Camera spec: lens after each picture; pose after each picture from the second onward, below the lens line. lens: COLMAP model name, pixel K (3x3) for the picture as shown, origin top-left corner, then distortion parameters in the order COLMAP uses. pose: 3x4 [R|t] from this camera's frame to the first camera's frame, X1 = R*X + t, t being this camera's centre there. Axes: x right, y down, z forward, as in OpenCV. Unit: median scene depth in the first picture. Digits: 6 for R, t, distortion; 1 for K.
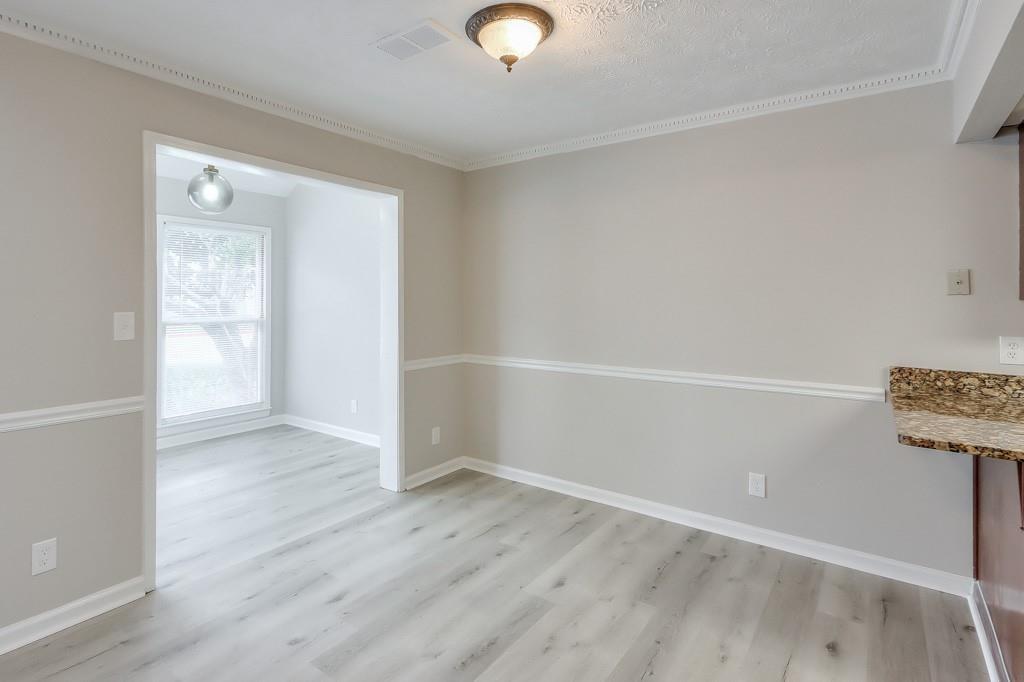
lens RADIAL K [[506.0, 0, 498.5], [0, 506.0, 293.5], [0, 0, 1]] dist [-0.004914, 0.000902]
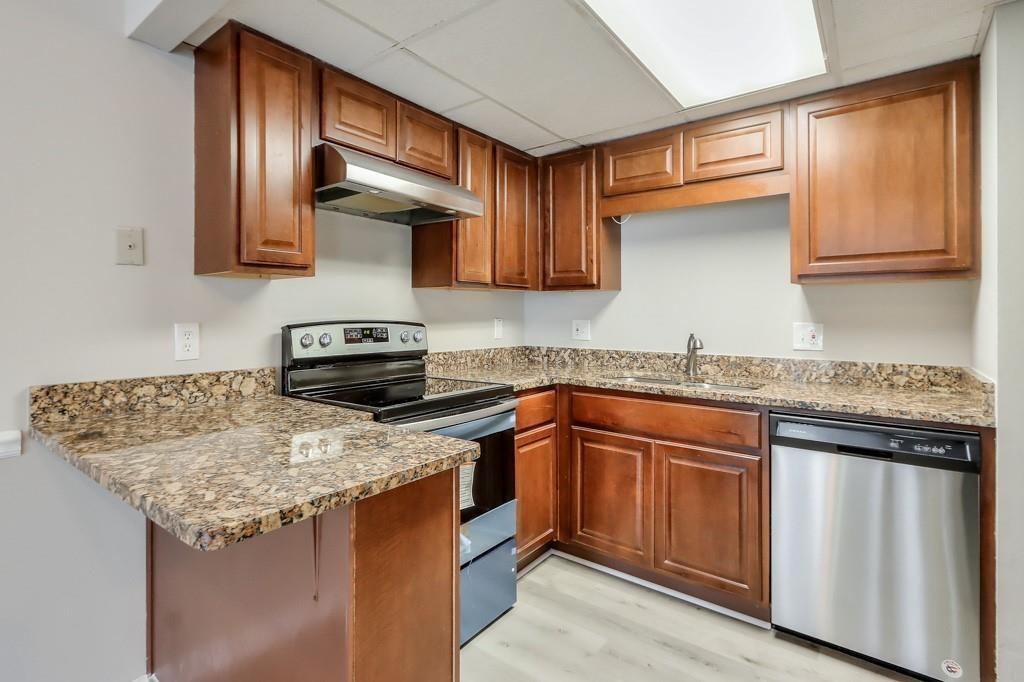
lens RADIAL K [[525.1, 0, 444.4], [0, 525.1, 310.7], [0, 0, 1]] dist [-0.006228, 0.001227]
pose [[0.066619, -0.002773, 0.997775, 0.235497], [-0.006497, 0.999974, 0.003213, 0.056150], [-0.997757, -0.006697, 0.066599, 0.512543]]
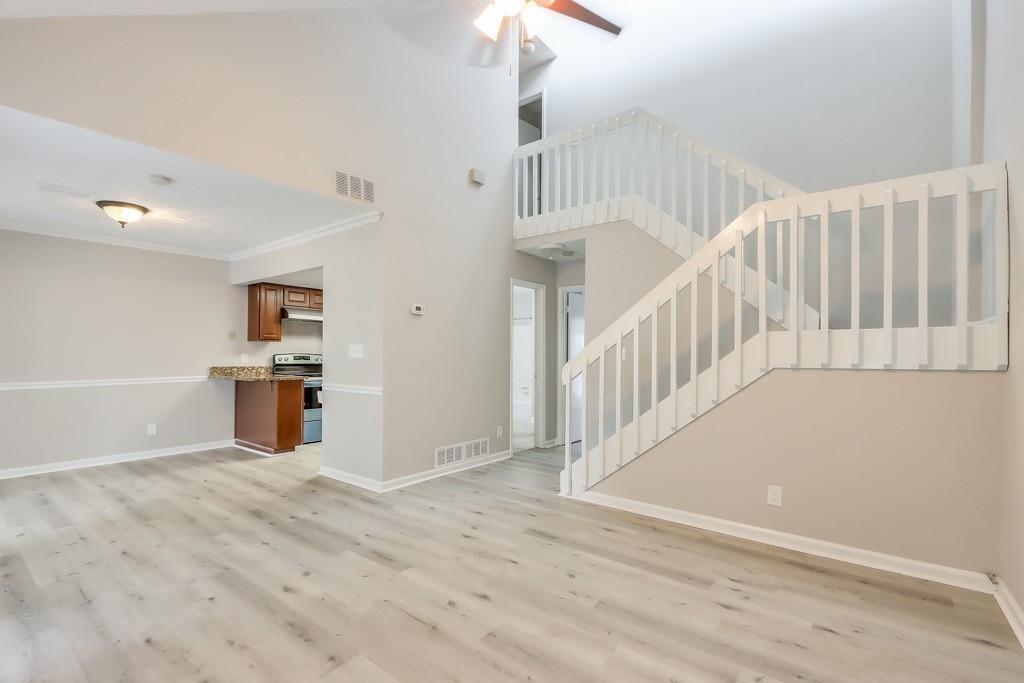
lens RADIAL K [[472.8, 0, 524.6], [0, 472.8, 348.2], [0, 0, 1]] dist [0.001811, 0.000938]
pose [[-0.028832, 0.001449, 0.999583, -1.673296], [-0.014937, 0.999887, -0.001880, 0.031183], [-0.999473, -0.014985, -0.028807, -0.522880]]
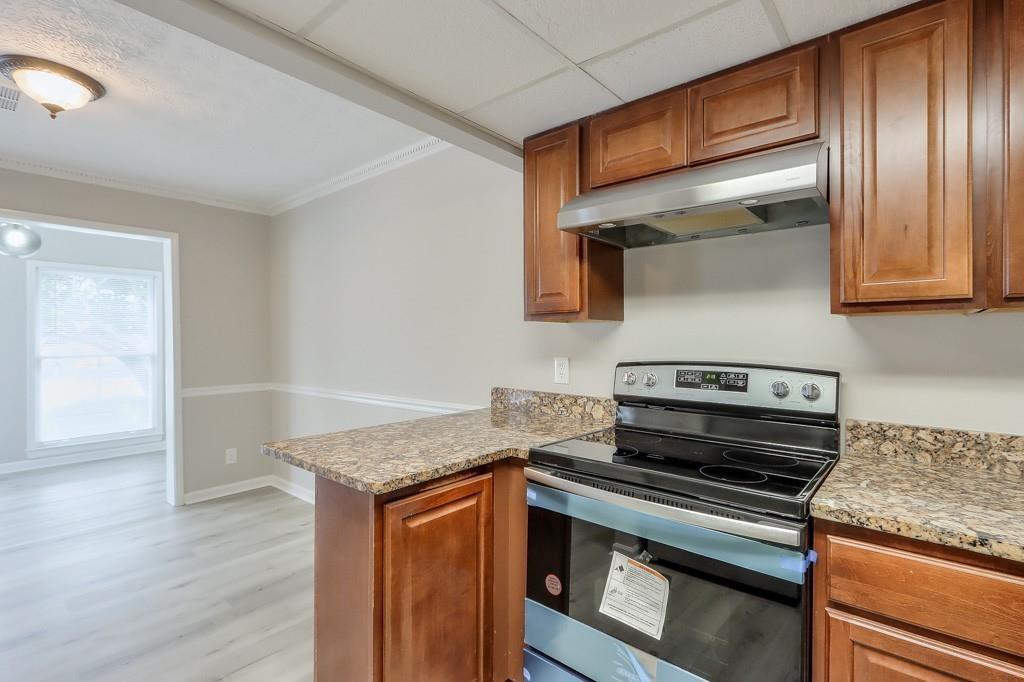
lens RADIAL K [[472.8, 0, 561.8], [0, 472.8, 338.2], [0, 0, 1]] dist [0.001811, 0.000938]
pose [[0.998969, -0.010137, -0.044241, 0.972136], [0.010581, 0.999896, 0.009827, 0.032499], [0.044137, -0.010285, 0.998973, 0.006651]]
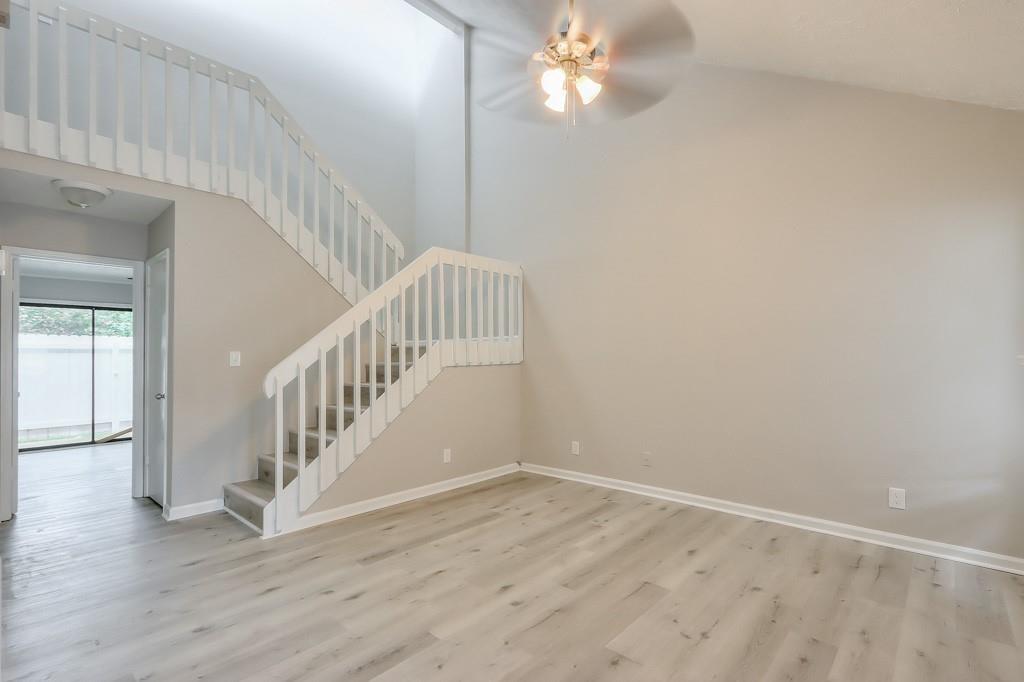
lens RADIAL K [[440.4, 0, 523.2], [0, 440.4, 354.3], [0, 0, 1]] dist [-0.002553, -0.000017]
pose [[-0.997228, -0.000224, 0.074410, -0.729593], [-0.001578, 0.999834, -0.018144, 0.055988], [-0.074394, -0.018211, -0.997063, 0.568902]]
